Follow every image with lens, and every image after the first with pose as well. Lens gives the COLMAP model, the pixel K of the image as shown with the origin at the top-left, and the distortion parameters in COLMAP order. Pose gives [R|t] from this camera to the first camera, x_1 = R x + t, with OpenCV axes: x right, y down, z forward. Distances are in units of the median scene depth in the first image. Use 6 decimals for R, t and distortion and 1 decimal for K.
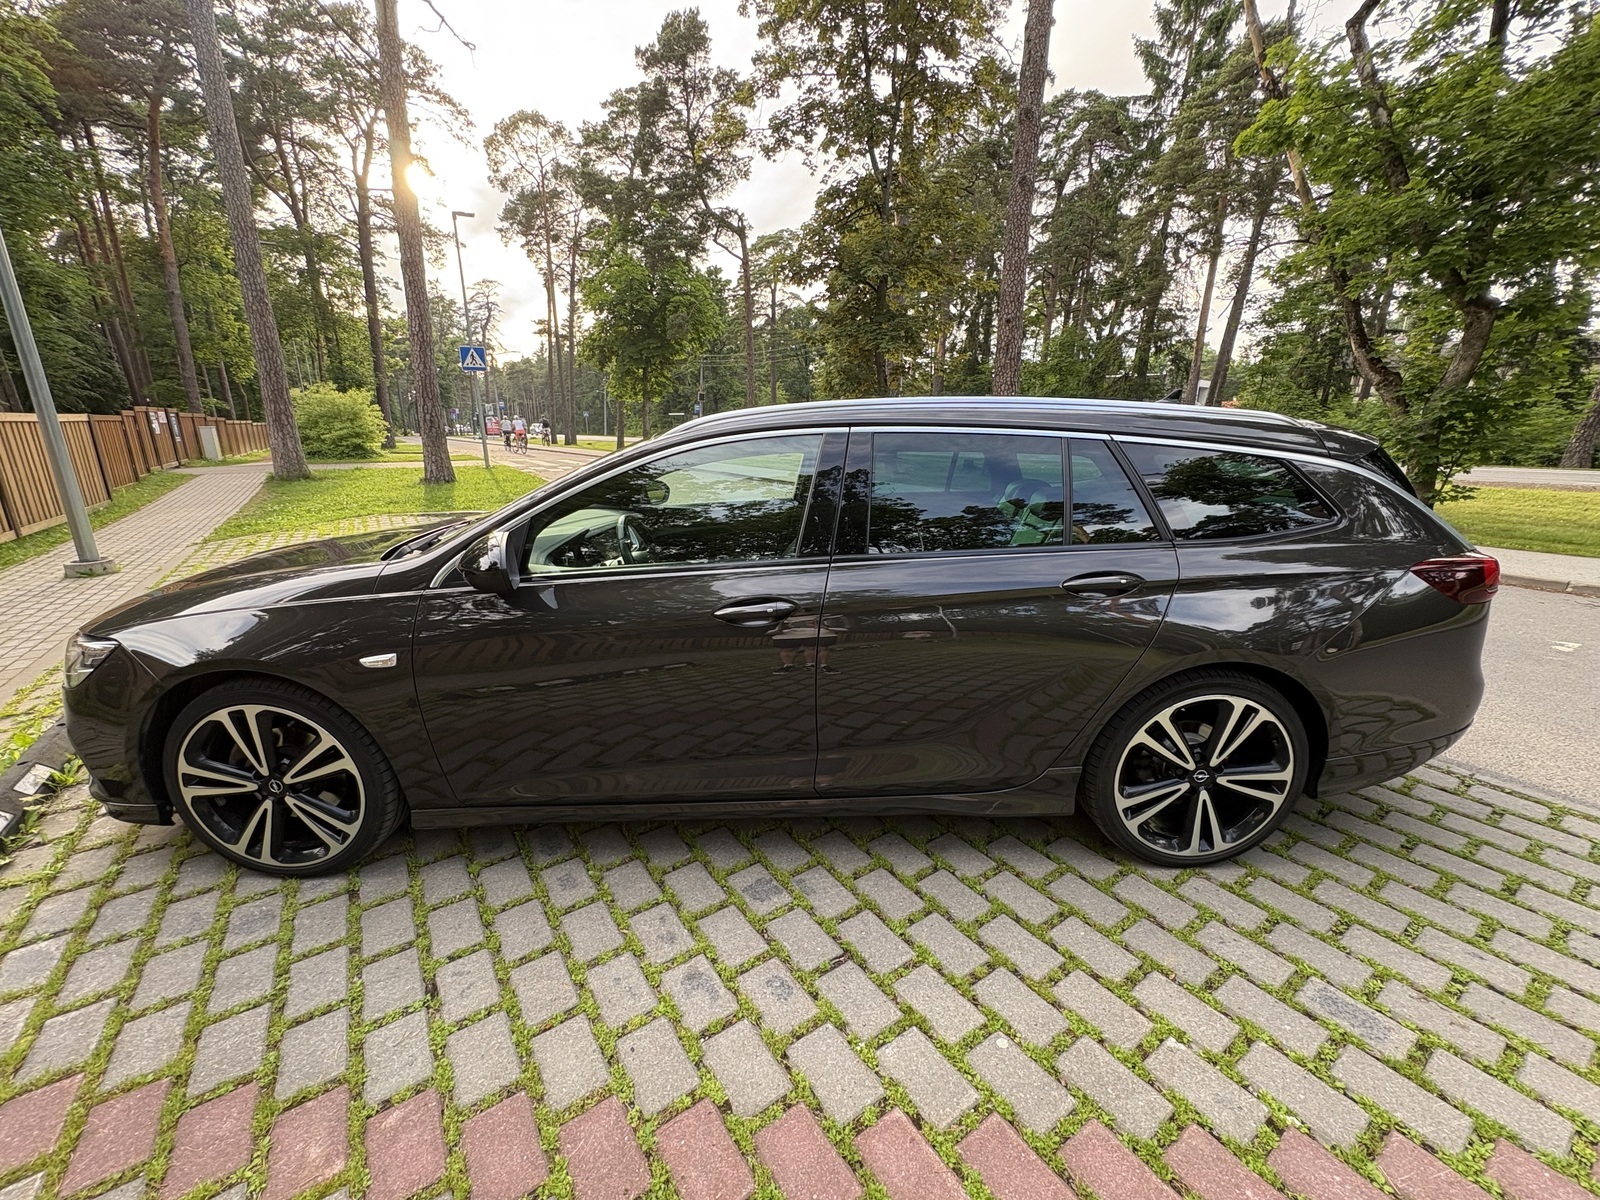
lens RADIAL K [[637.2, 0, 775.8], [0, 637.2, 598.3], [0, 0, 1]] dist [-0.000026, 0.000113]
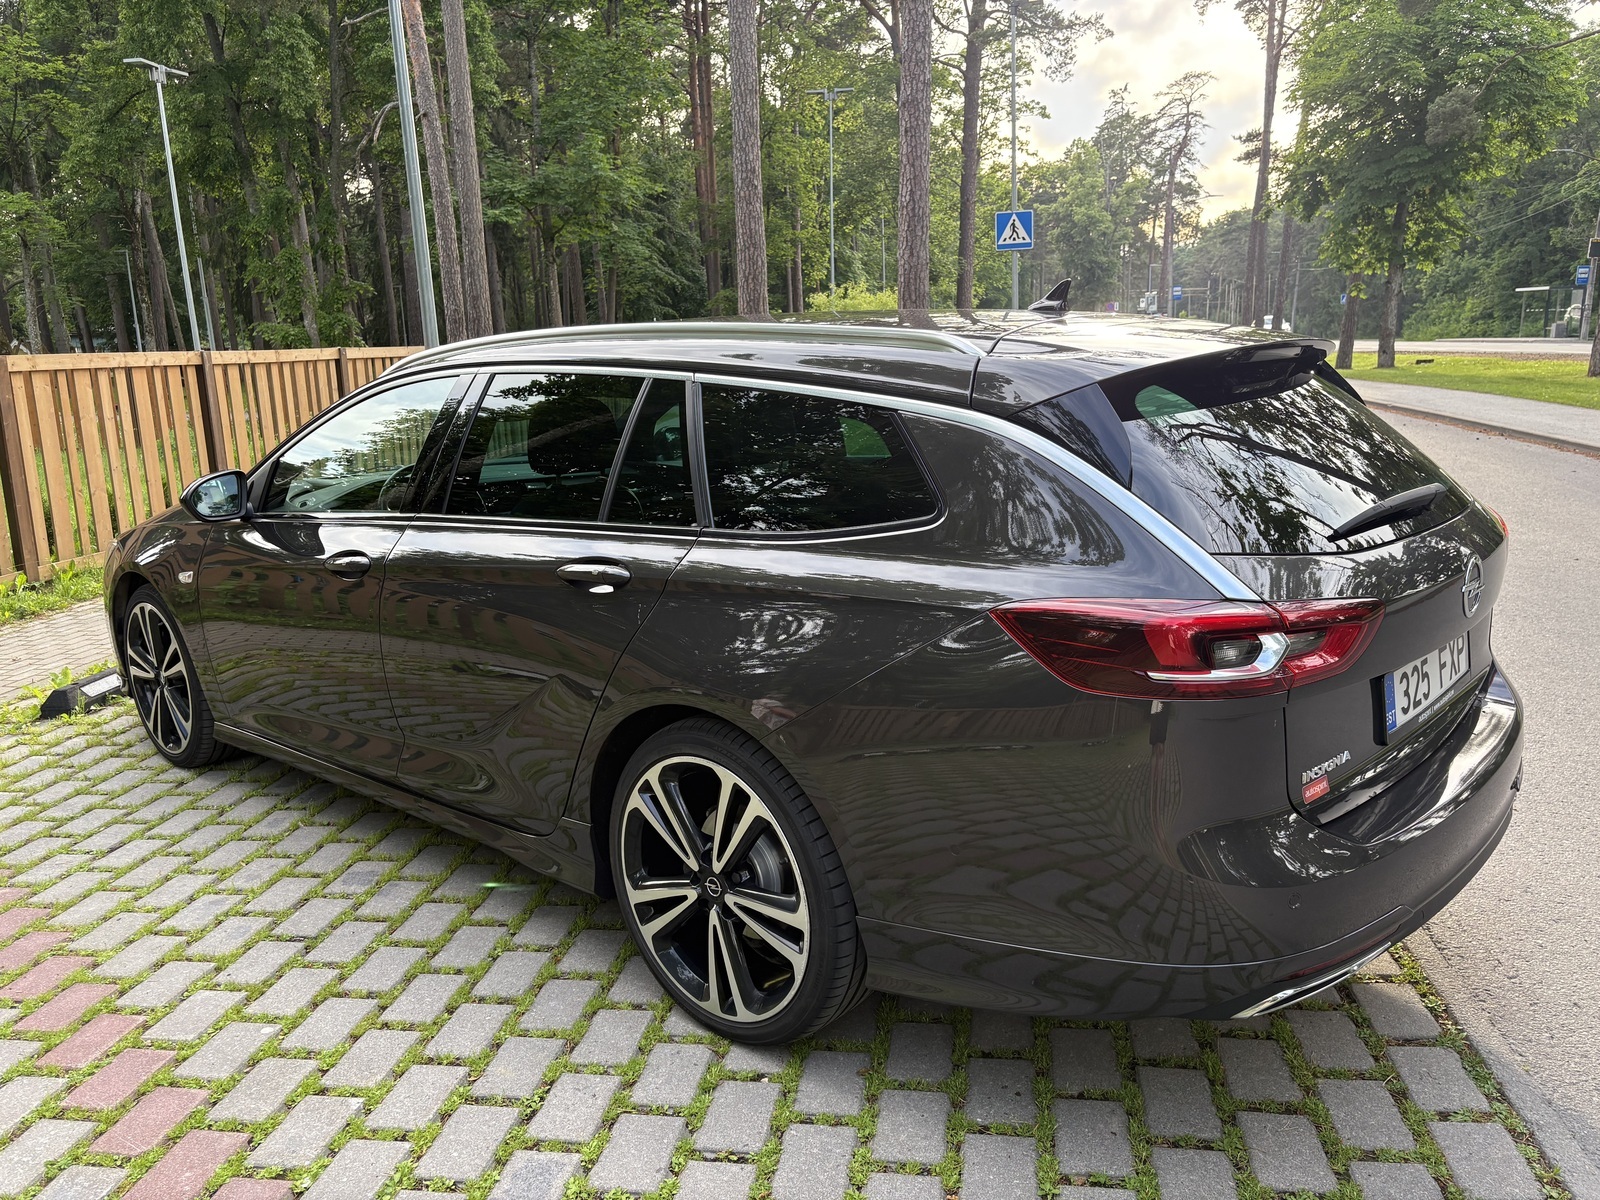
lens RADIAL K [[1193.4, 0, 800.0], [0, 1193.4, 600.0], [0, 0, 1]] dist [0.032704, 0.004298]
pose [[0.733951, 0.114782, -0.669434, 1.556896], [-0.140196, 0.989994, 0.016039, -0.048354], [0.664576, 0.082080, 0.742699, 0.117583]]
